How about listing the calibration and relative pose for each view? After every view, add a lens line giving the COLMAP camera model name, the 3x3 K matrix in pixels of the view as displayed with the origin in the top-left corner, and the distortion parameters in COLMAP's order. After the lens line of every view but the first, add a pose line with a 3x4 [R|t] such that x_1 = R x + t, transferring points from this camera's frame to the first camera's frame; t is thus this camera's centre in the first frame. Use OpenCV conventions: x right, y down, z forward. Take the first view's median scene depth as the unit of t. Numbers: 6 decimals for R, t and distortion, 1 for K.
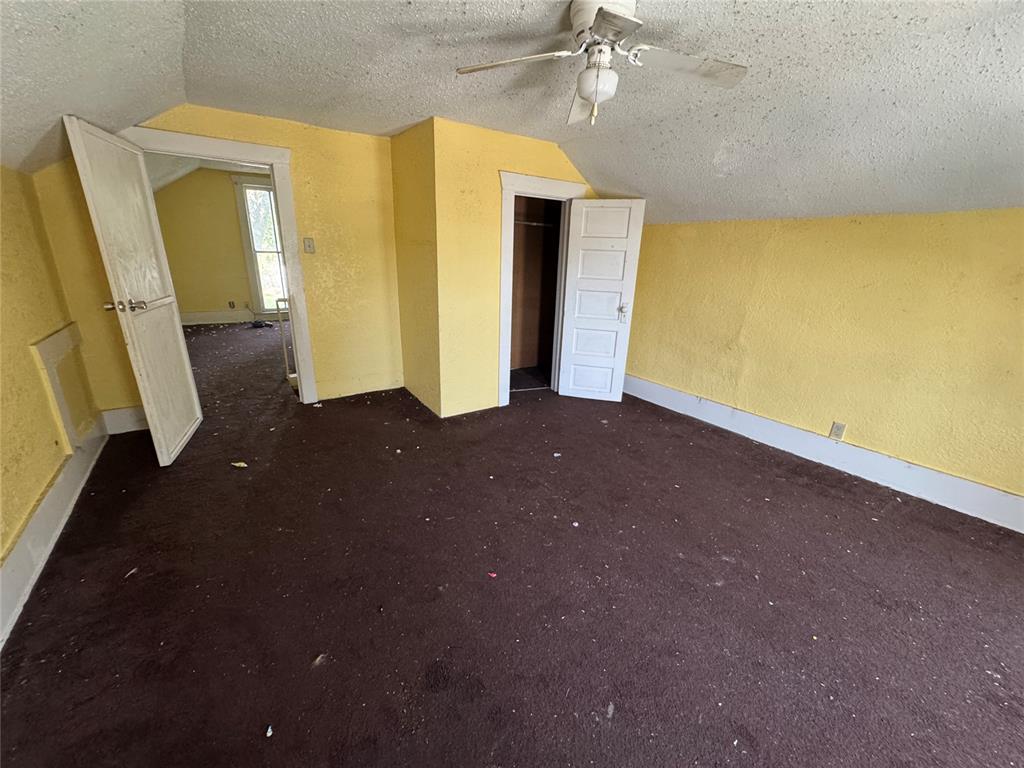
lens RADIAL K [[412.3, 0, 510.8], [0, 412.3, 385.9], [0, 0, 1]] dist [-0.004679, 0.000729]
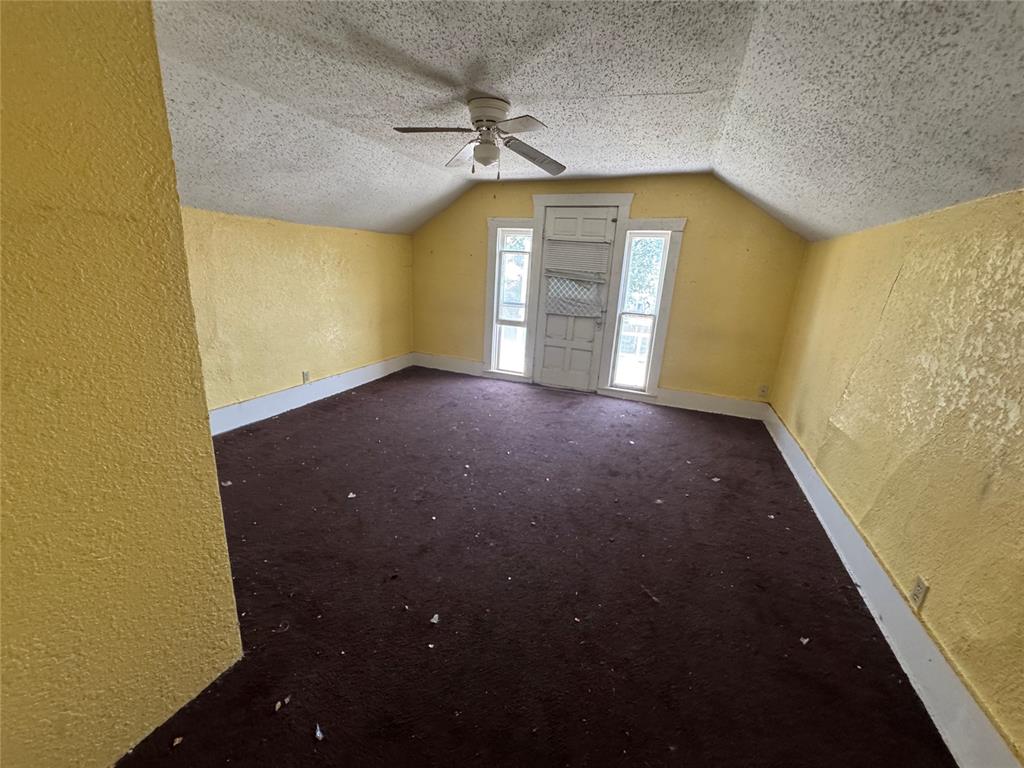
lens RADIAL K [[412.3, 0, 511.2], [0, 412.3, 381.4], [0, 0, 1]] dist [-0.004679, 0.000729]
pose [[-0.552389, -0.272709, 0.787716, -0.702098], [0.189611, 0.879095, 0.437310, -0.360961], [-0.811735, 0.390925, -0.433894, 1.061362]]
